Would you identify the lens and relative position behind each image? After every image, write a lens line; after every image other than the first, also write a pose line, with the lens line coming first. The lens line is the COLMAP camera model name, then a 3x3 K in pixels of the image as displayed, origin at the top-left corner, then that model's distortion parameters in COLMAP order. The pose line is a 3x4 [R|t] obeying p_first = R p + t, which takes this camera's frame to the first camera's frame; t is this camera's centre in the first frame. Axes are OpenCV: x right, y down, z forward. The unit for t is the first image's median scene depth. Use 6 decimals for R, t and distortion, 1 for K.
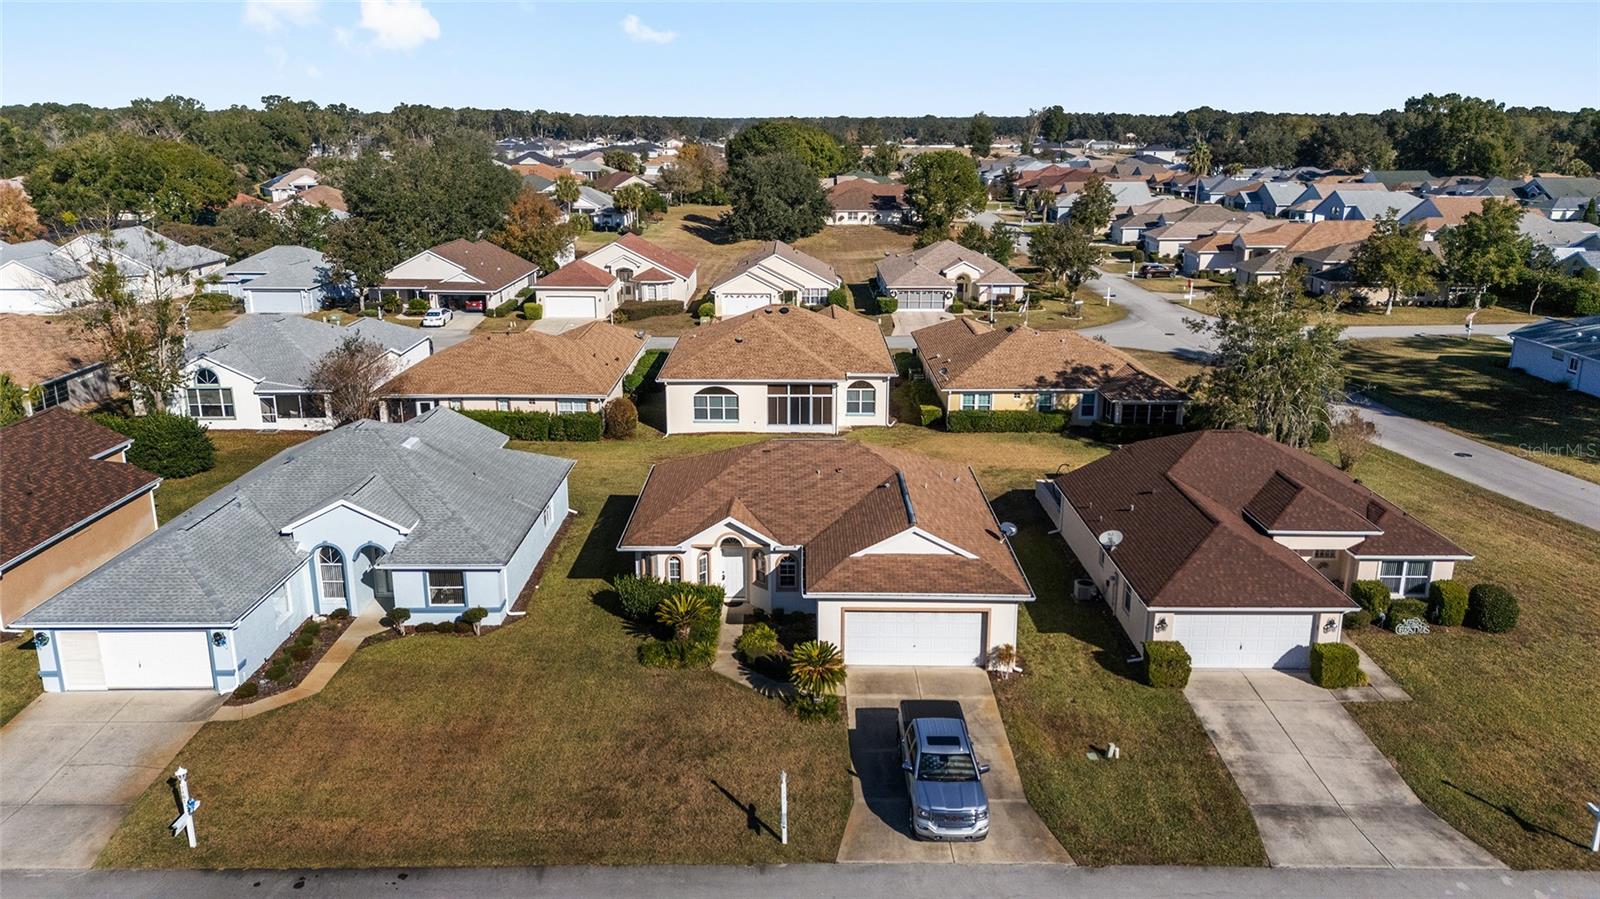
lens RADIAL K [[1162.9, 0, 790.4], [0, 1162.9, 433.7], [0, 0, 1]] dist [0.067916, -0.074879]
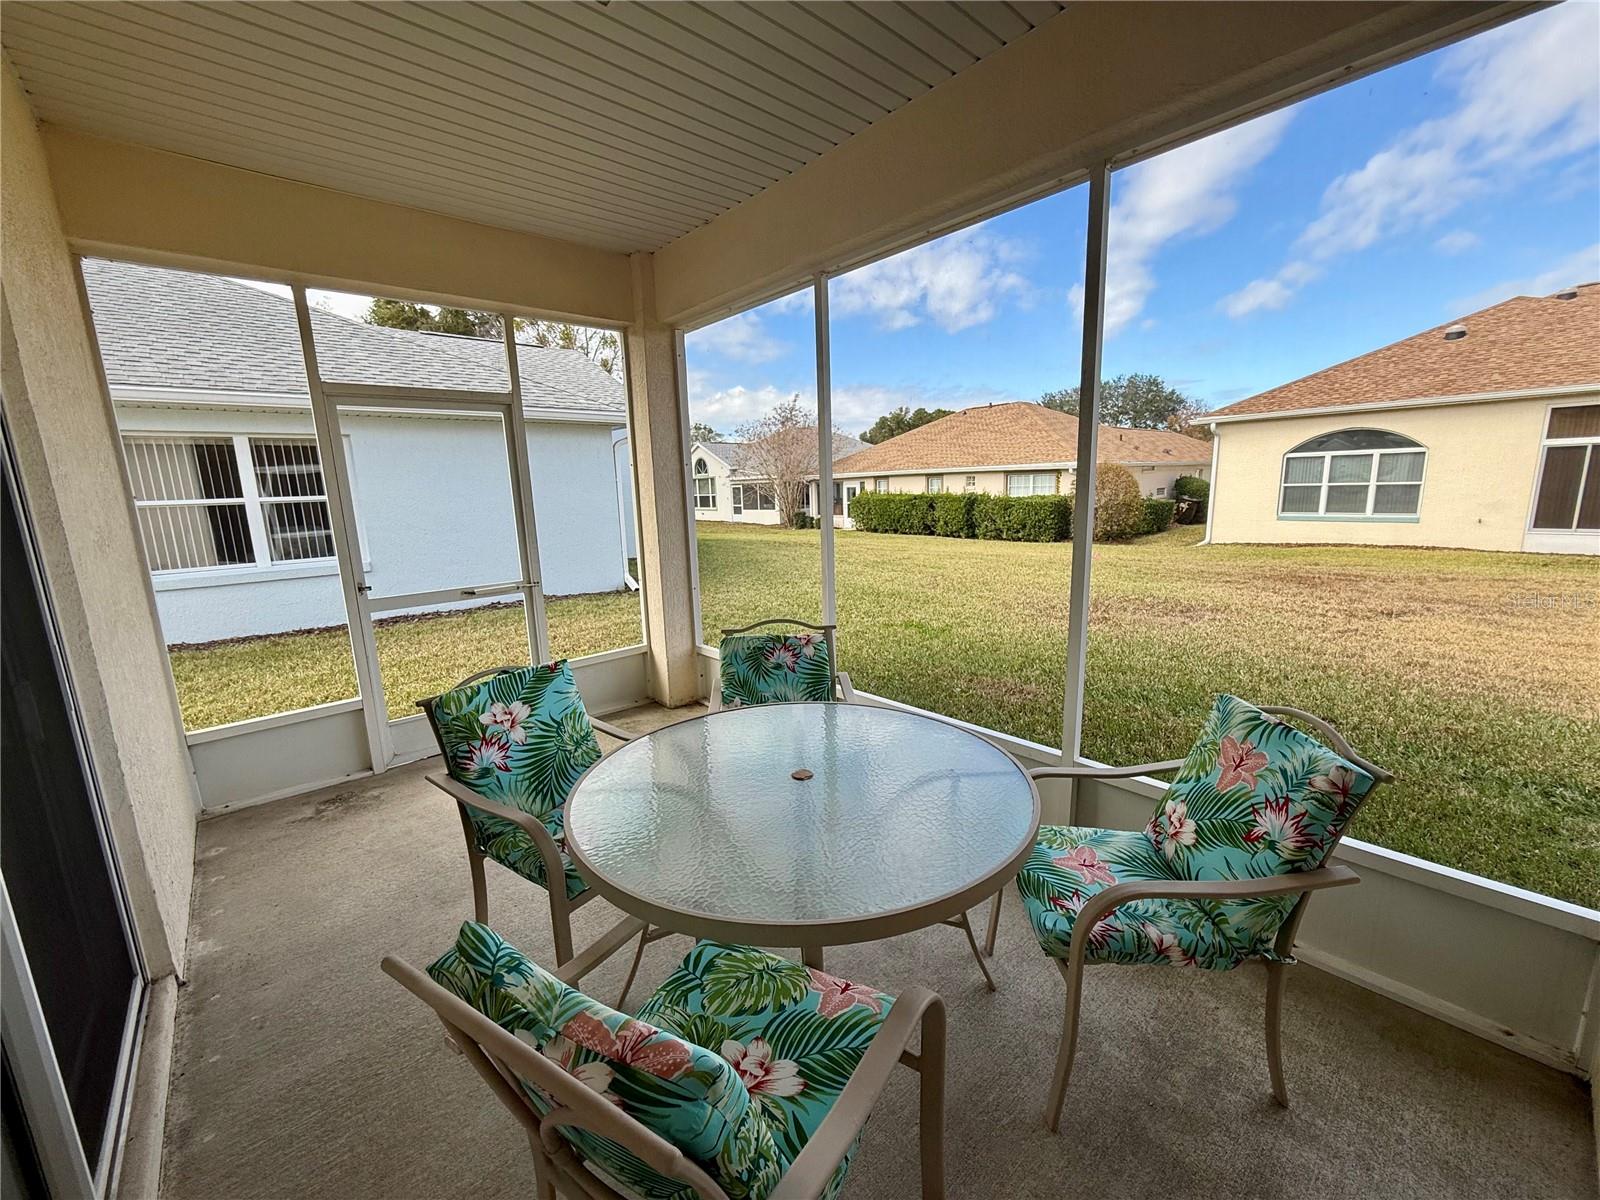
lens RADIAL K [[638.5, 0, 790.8], [0, 638.5, 601.7], [0, 0, 1]] dist [0.000165, 0.000155]
pose [[0.663170, 0.115910, -0.739439, -0.035126], [-0.158430, 0.987289, 0.012673, 0.076215], [0.731509, 0.108745, 0.673104, 1.110583]]
